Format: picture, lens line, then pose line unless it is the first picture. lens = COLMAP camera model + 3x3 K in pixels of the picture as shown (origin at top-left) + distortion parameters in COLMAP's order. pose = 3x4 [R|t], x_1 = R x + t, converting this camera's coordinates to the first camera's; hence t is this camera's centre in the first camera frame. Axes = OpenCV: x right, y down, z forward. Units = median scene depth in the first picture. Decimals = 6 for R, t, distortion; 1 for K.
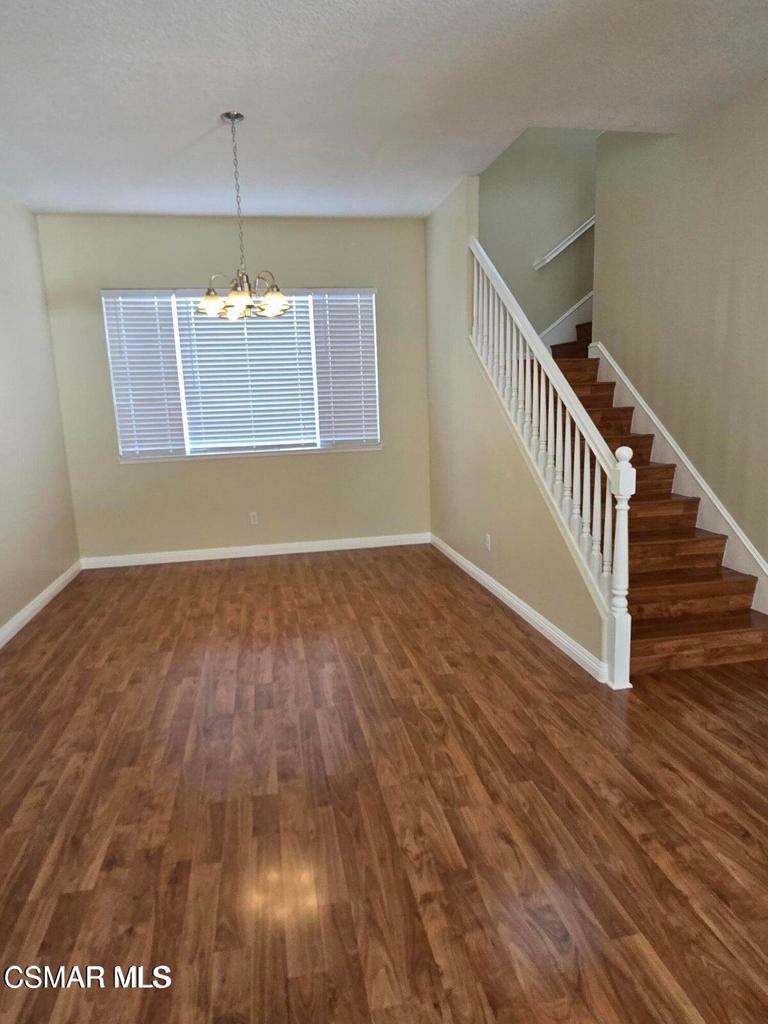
lens RADIAL K [[641.0, 0, 384.0], [0, 641.0, 507.8], [0, 0, 1]] dist [-0.001489, 0.000100]
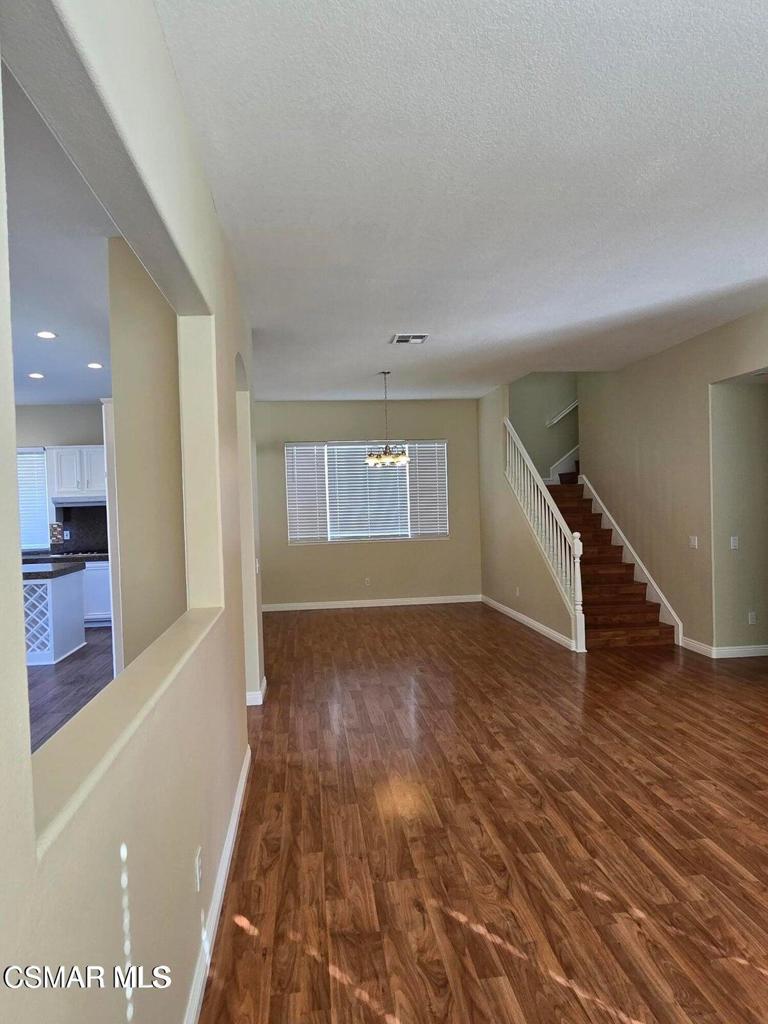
lens RADIAL K [[636.1, 0, 377.6], [0, 636.1, 513.7], [0, 0, 1]] dist [-0.000883, -0.001390]
pose [[0.996810, 0.006273, -0.079570, -0.088393], [-0.018087, 0.988726, -0.148637, 0.128247], [0.077741, 0.149602, 0.985685, -0.863462]]
